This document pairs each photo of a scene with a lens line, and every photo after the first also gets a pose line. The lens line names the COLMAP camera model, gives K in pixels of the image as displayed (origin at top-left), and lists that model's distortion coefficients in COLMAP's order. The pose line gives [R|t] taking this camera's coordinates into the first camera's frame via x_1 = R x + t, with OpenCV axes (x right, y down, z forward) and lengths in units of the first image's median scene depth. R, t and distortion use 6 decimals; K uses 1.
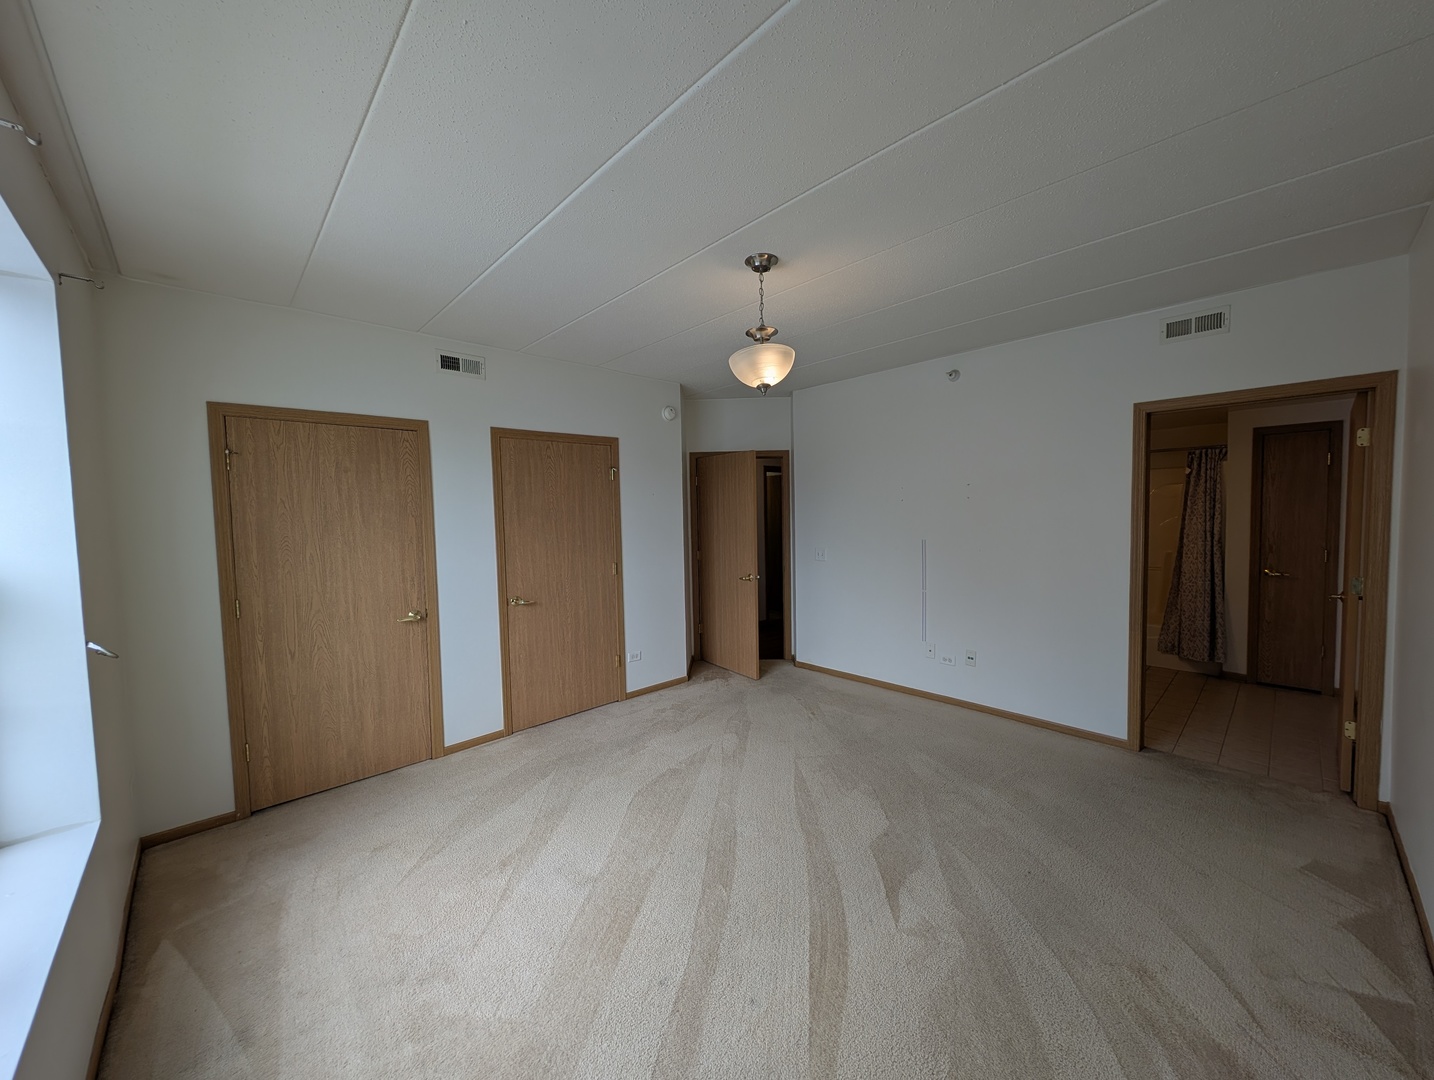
lens RADIAL K [[541.4, 0, 720.1], [0, 541.4, 540.2], [0, 0, 1]] dist [-0.000465, -0.000444]
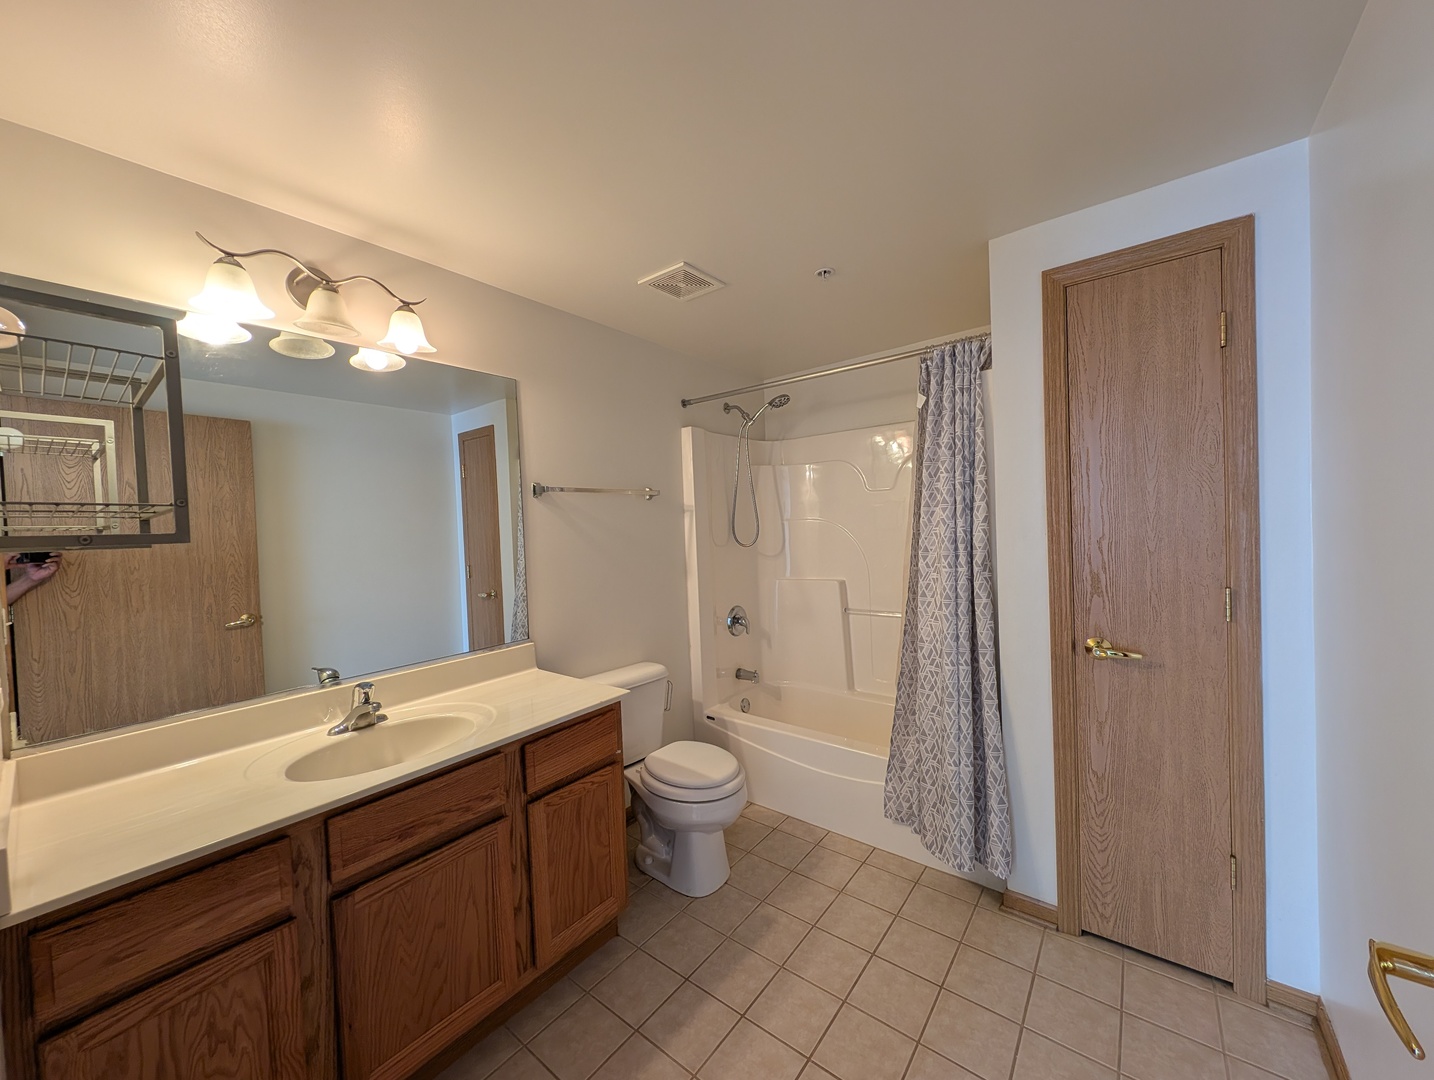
lens RADIAL K [[541.4, 0, 711.0], [0, 541.4, 539.5], [0, 0, 1]] dist [-0.000465, -0.000444]
pose [[0.984587, -0.019082, 0.173850, 0.647925], [0.024875, 0.999204, -0.031203, -0.009481], [-0.173116, 0.035046, 0.984278, 0.633709]]
